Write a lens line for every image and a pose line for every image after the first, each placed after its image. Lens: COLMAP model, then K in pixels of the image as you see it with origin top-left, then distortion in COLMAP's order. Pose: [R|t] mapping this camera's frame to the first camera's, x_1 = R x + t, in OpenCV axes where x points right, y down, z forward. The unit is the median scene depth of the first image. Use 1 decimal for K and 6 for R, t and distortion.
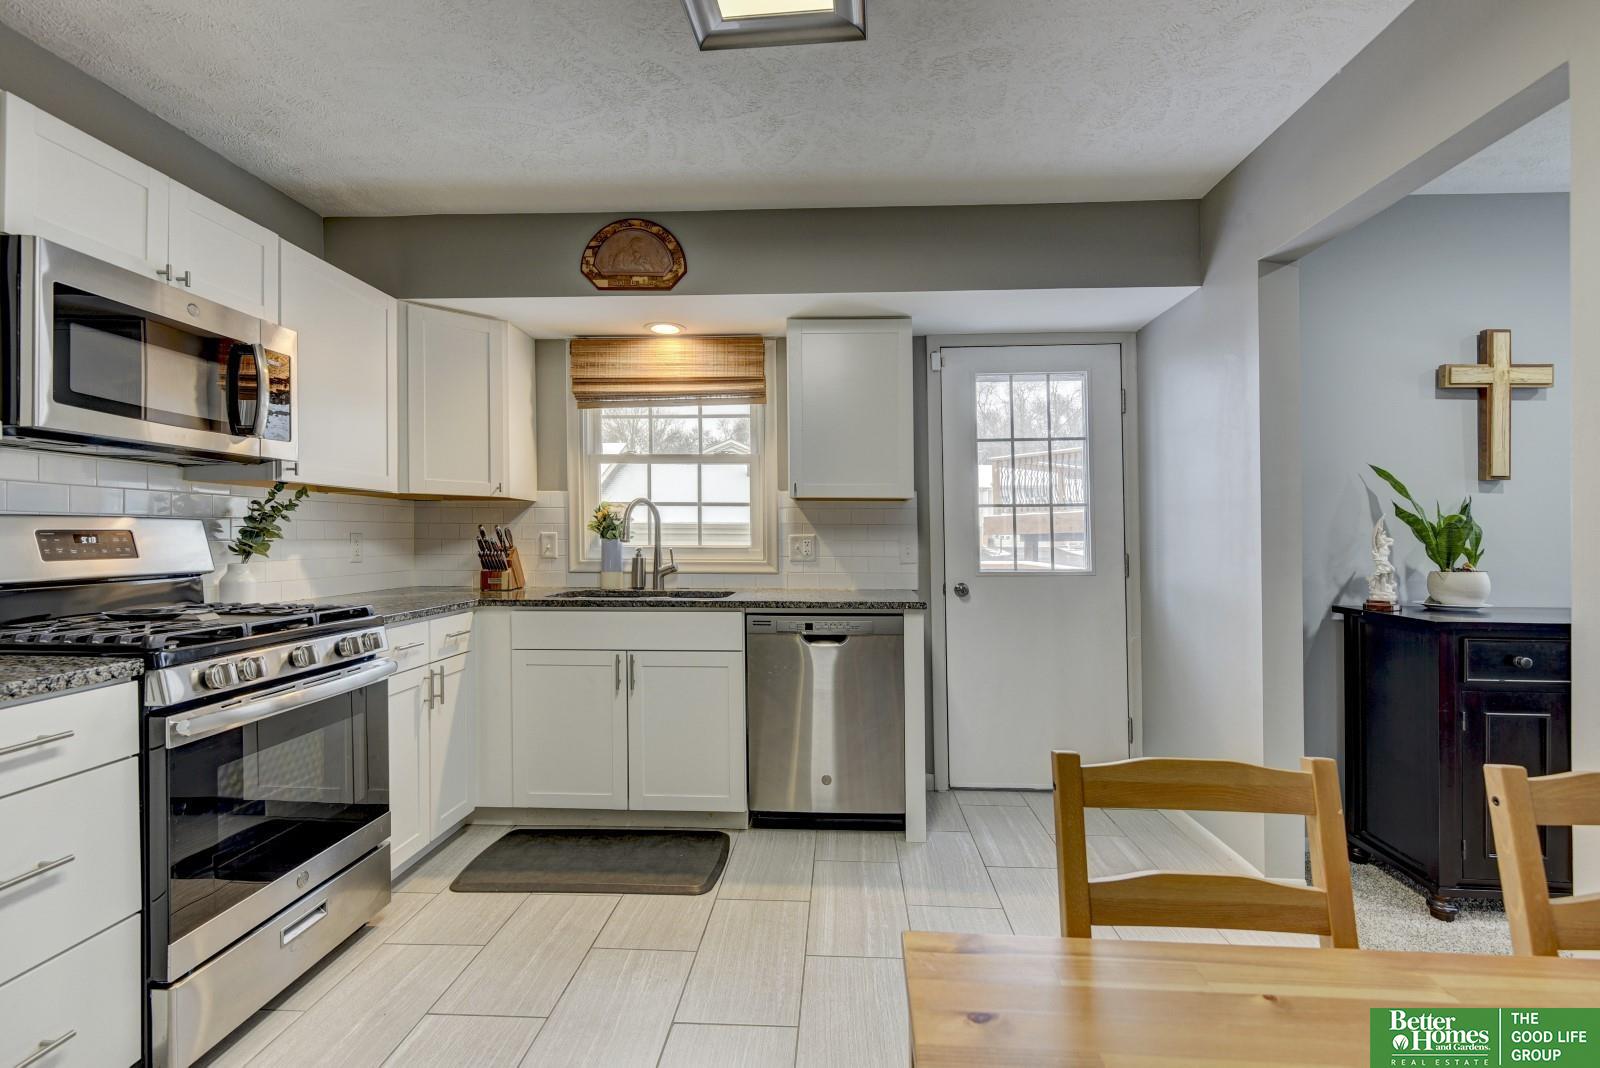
lens RADIAL K [[748.1, 0, 799.7], [0, 748.1, 528.8], [0, 0, 1]] dist [-0.000401, -0.000089]
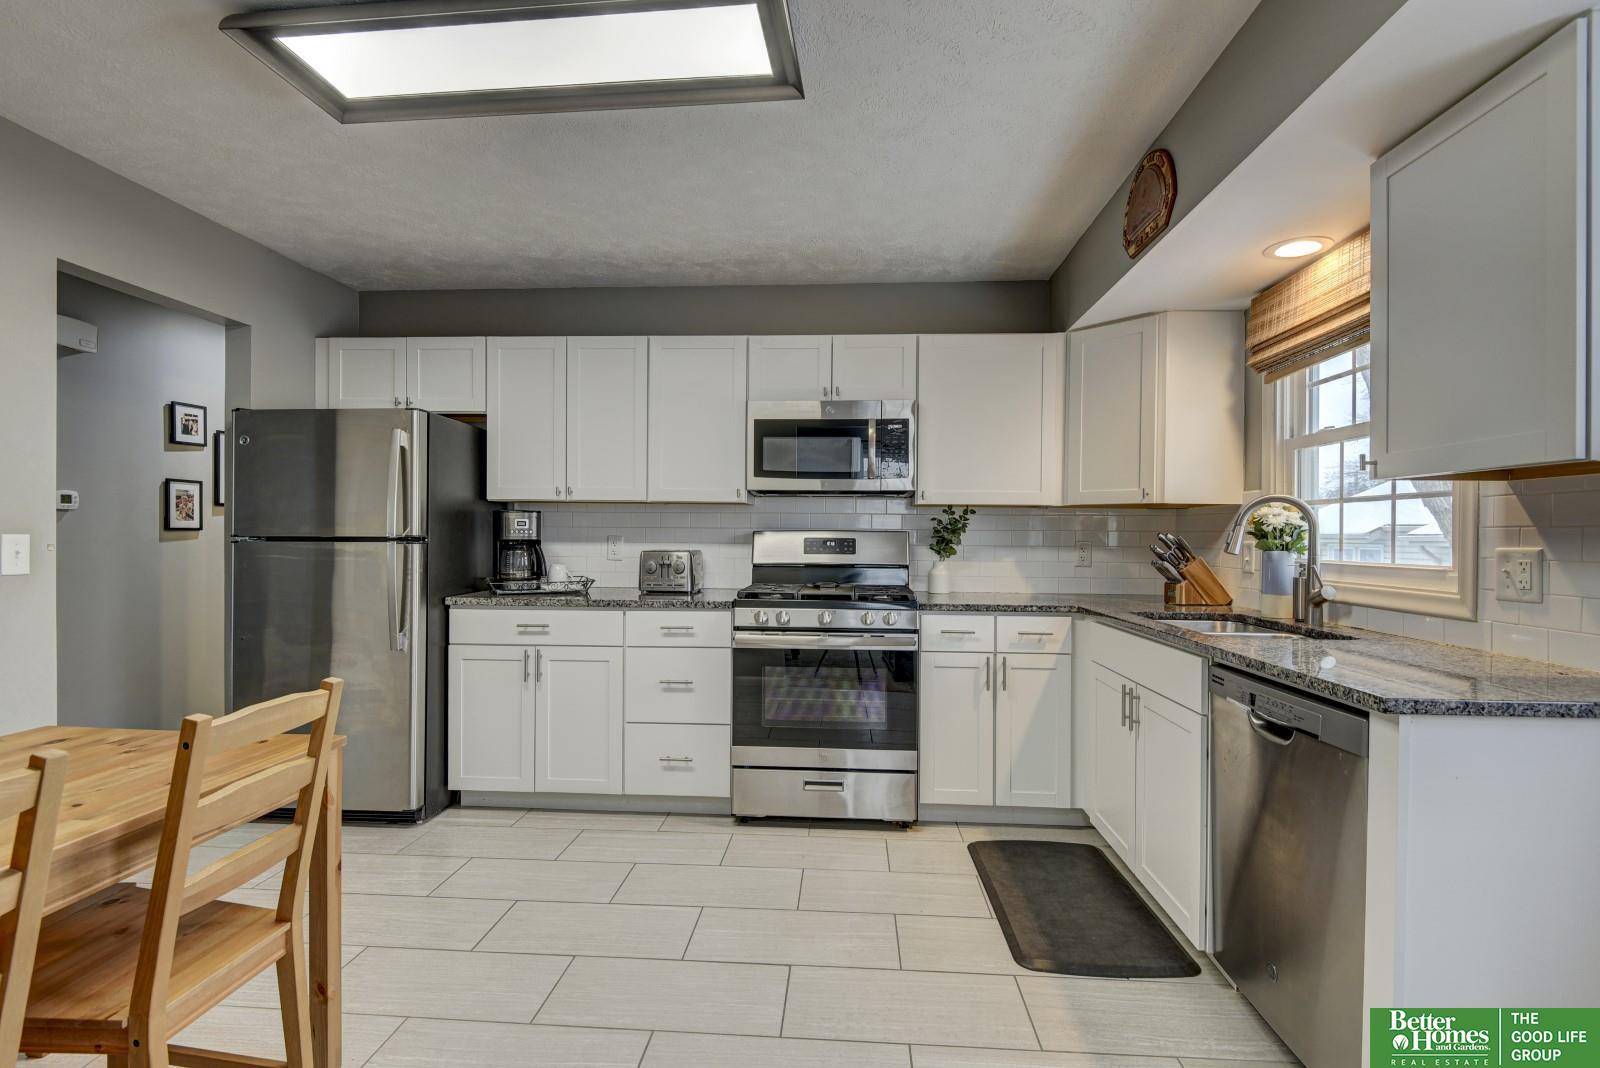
lens RADIAL K [[738.0, 0, 788.0], [0, 738.0, 541.4], [0, 0, 1]] dist [0.001354, -0.013886]
pose [[-0.013487, 0.003262, -0.999904, 0.708955], [-0.000699, 0.999994, 0.003272, 0.003591], [0.999909, 0.000743, -0.013485, 0.745364]]
